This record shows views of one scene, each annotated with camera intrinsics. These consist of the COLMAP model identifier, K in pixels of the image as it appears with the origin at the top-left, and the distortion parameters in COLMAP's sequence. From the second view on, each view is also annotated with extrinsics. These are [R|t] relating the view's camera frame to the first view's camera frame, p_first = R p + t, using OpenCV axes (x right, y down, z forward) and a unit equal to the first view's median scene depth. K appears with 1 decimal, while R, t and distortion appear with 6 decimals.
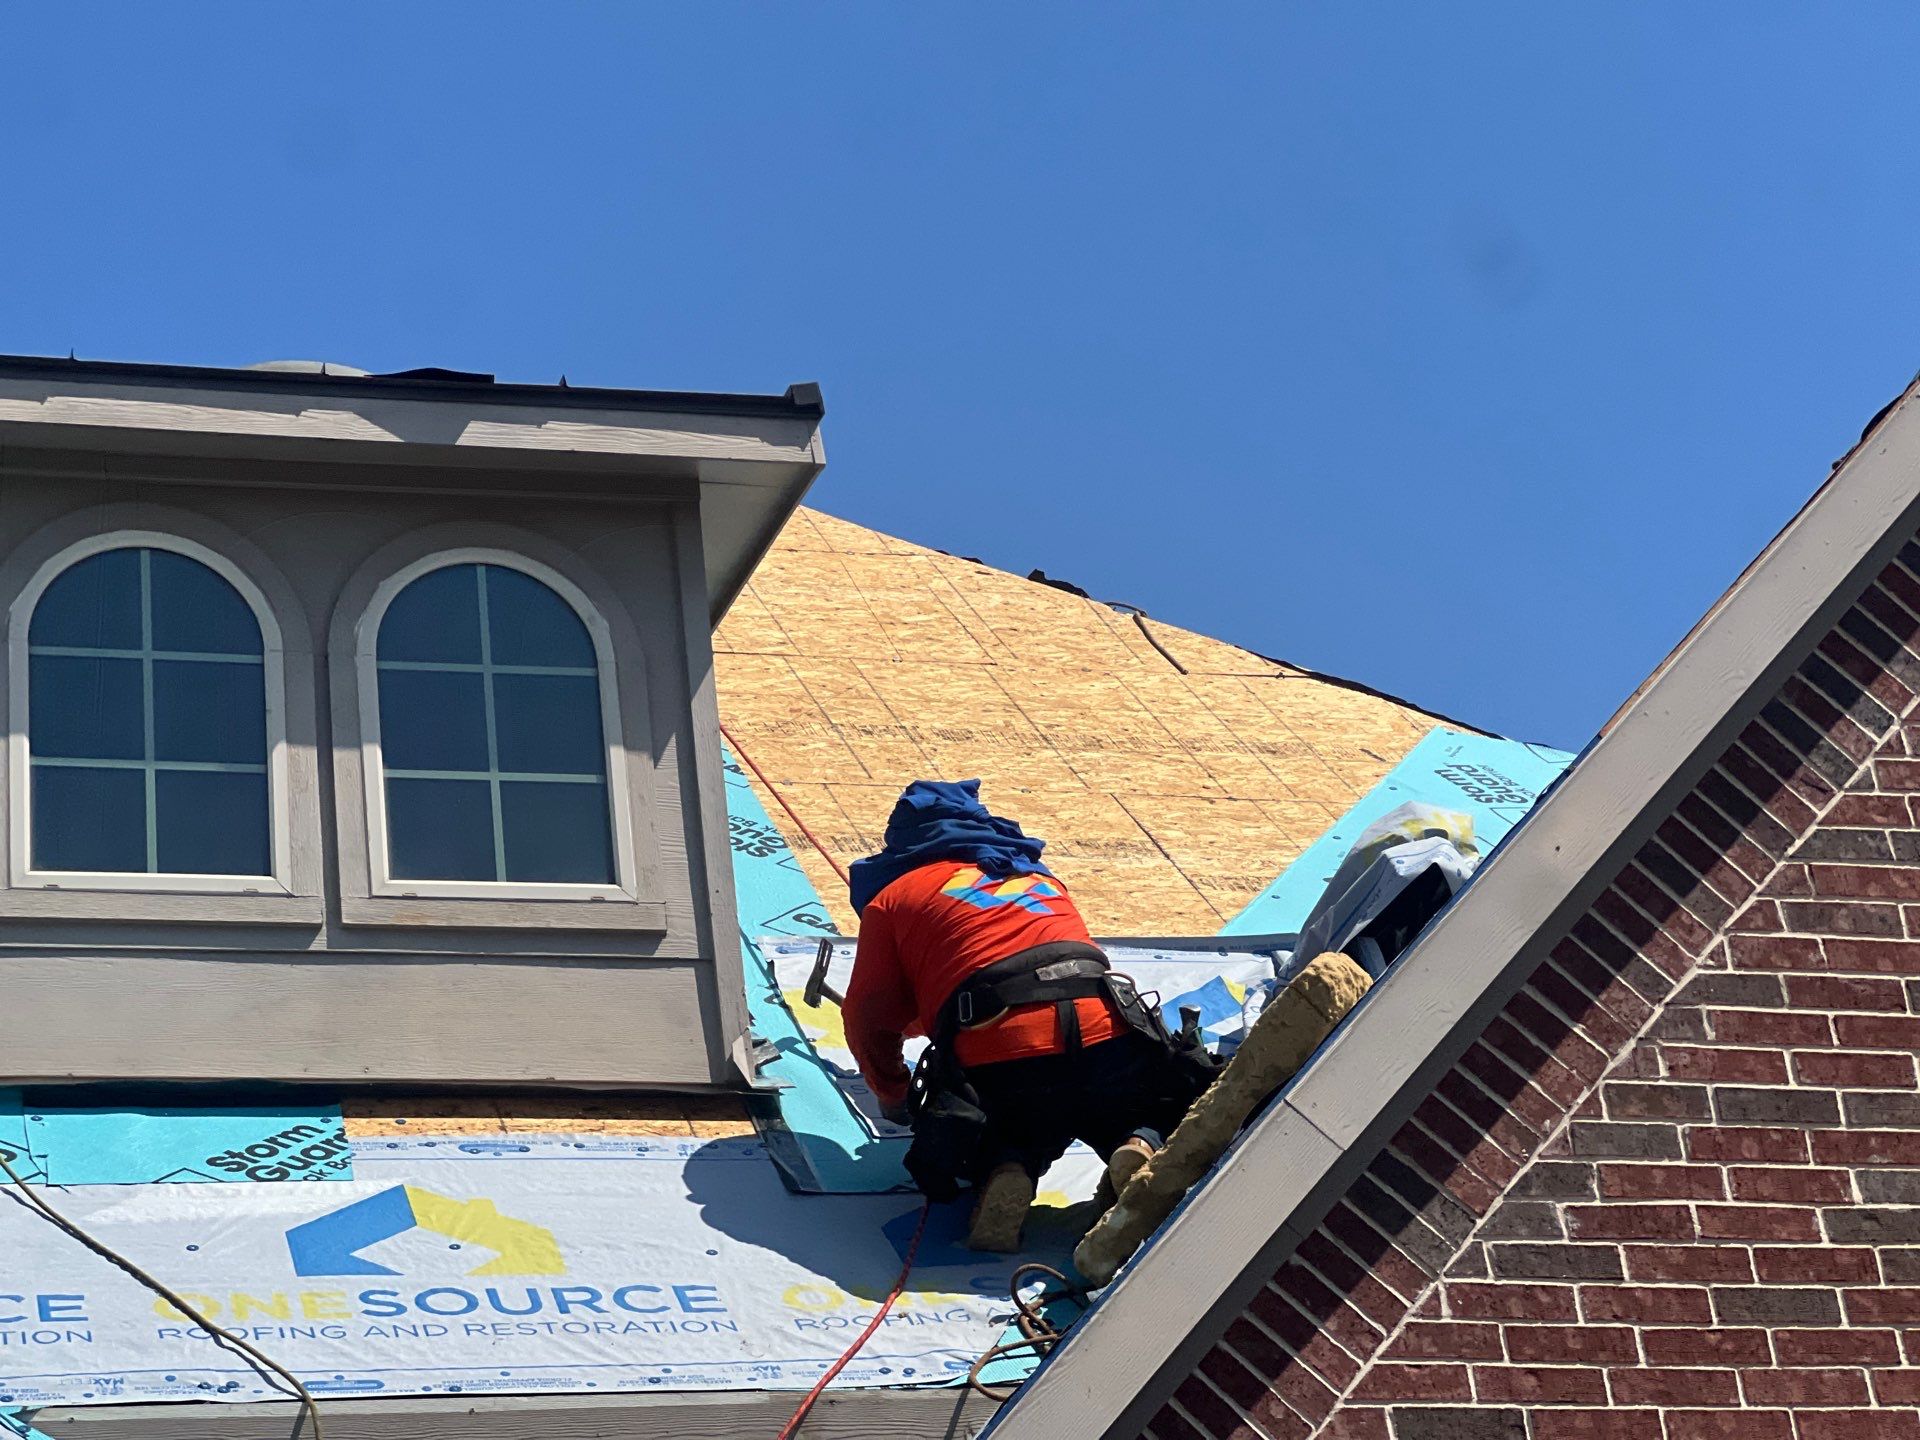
lens RADIAL K [[4247.2, 0, 960.0], [0, 4247.2, 720.0], [0, 0, 1]] dist [0.085124, 0.252771]
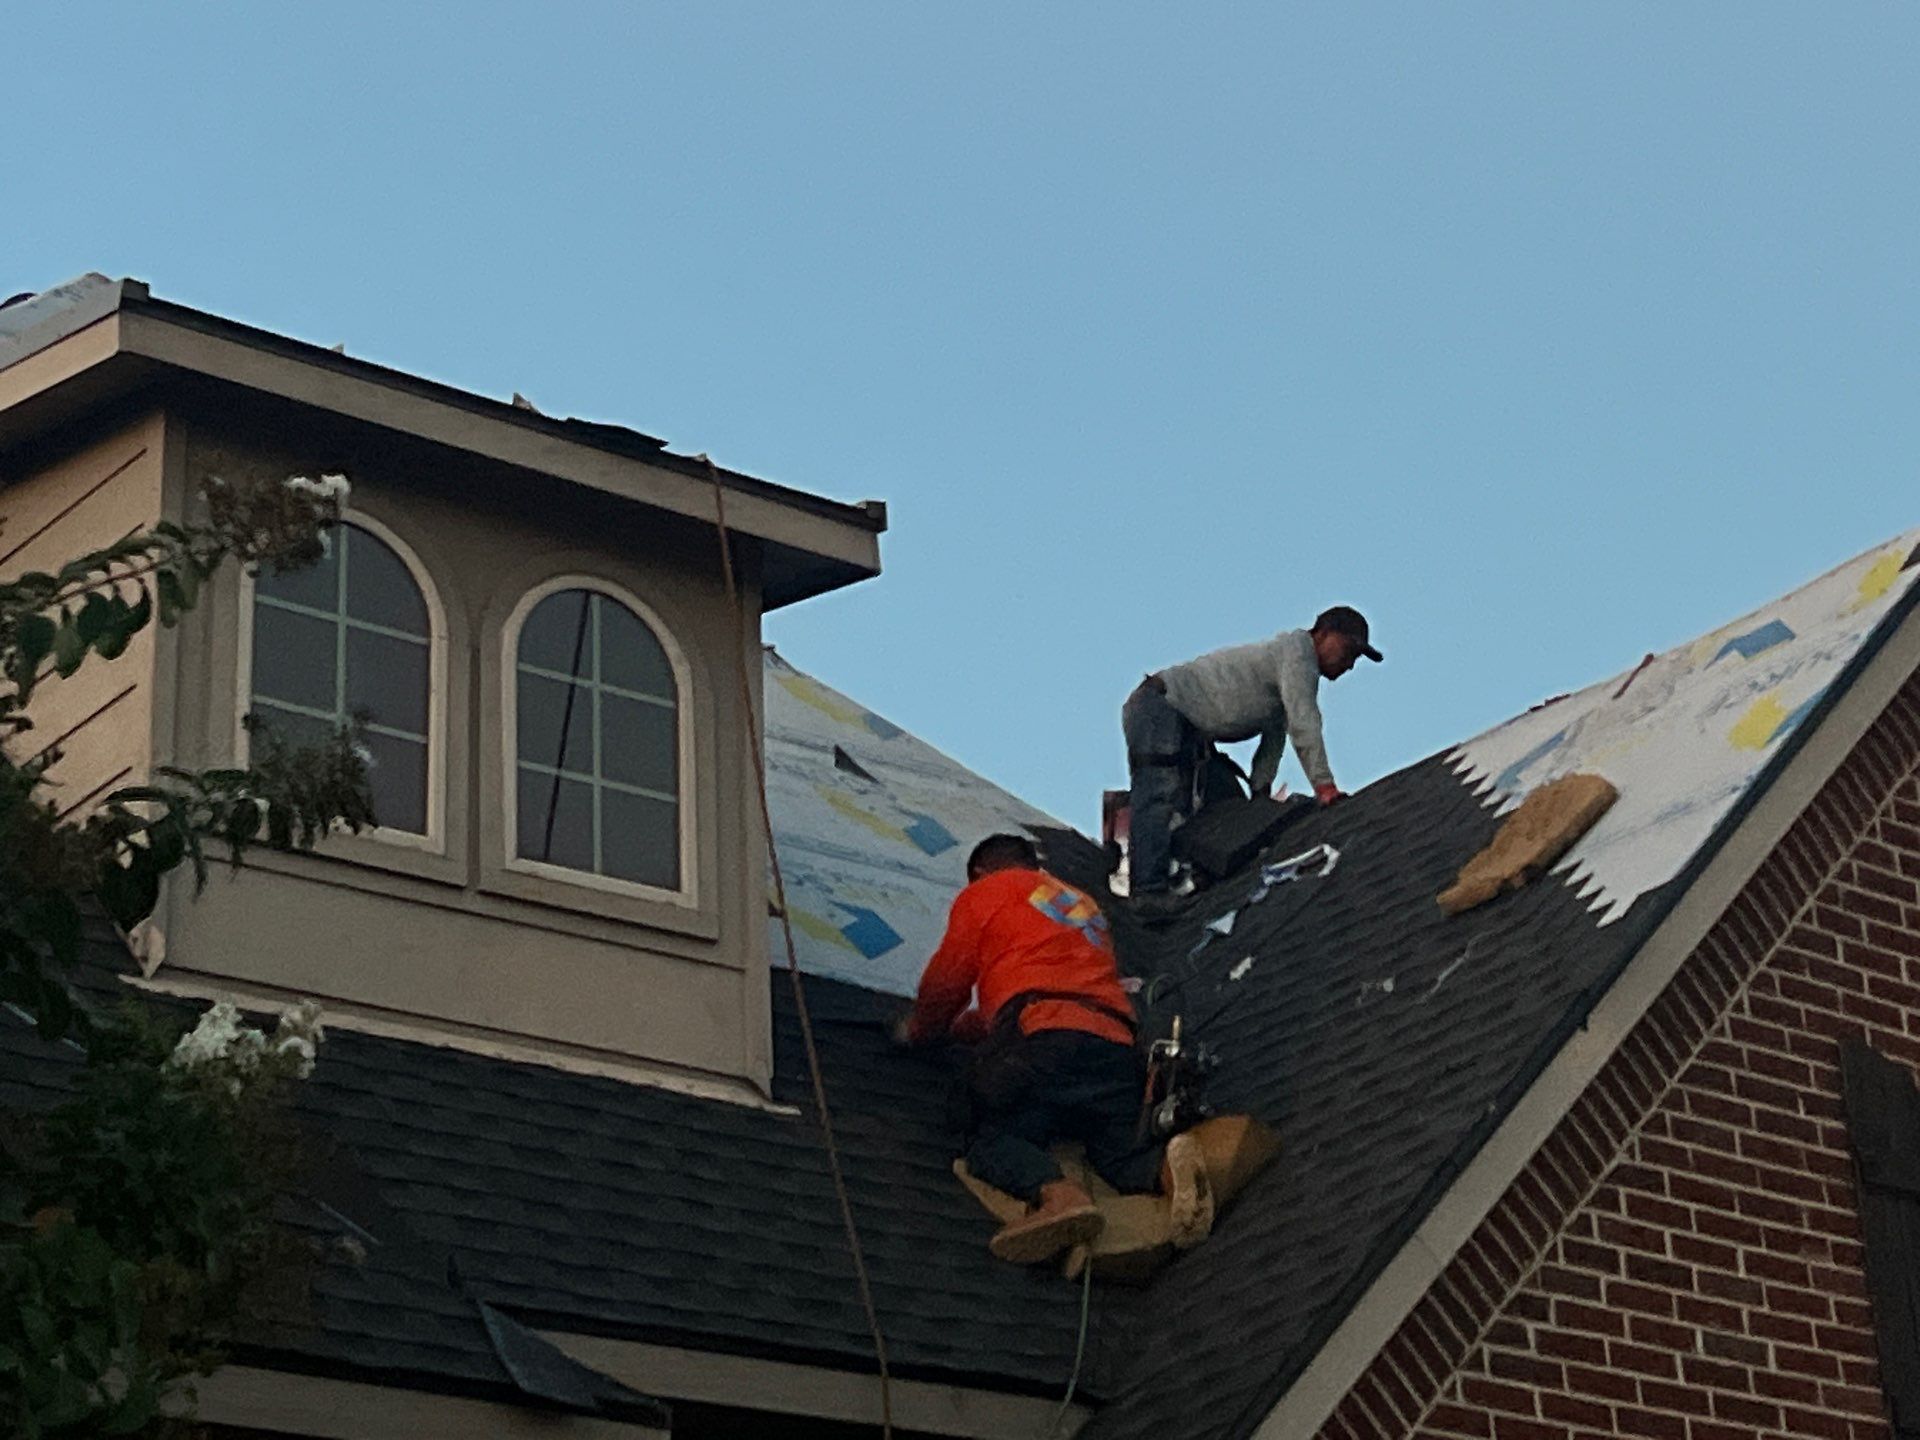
lens RADIAL K [[4247.2, 0, 960.0], [0, 4247.2, 720.0], [0, 0, 1]] dist [0.085124, 0.252771]
pose [[0.923900, 0.207332, 0.321595, -0.454455], [-0.216100, 0.976333, -0.008612, -0.016949], [-0.315769, -0.061540, 0.946838, -0.157558]]
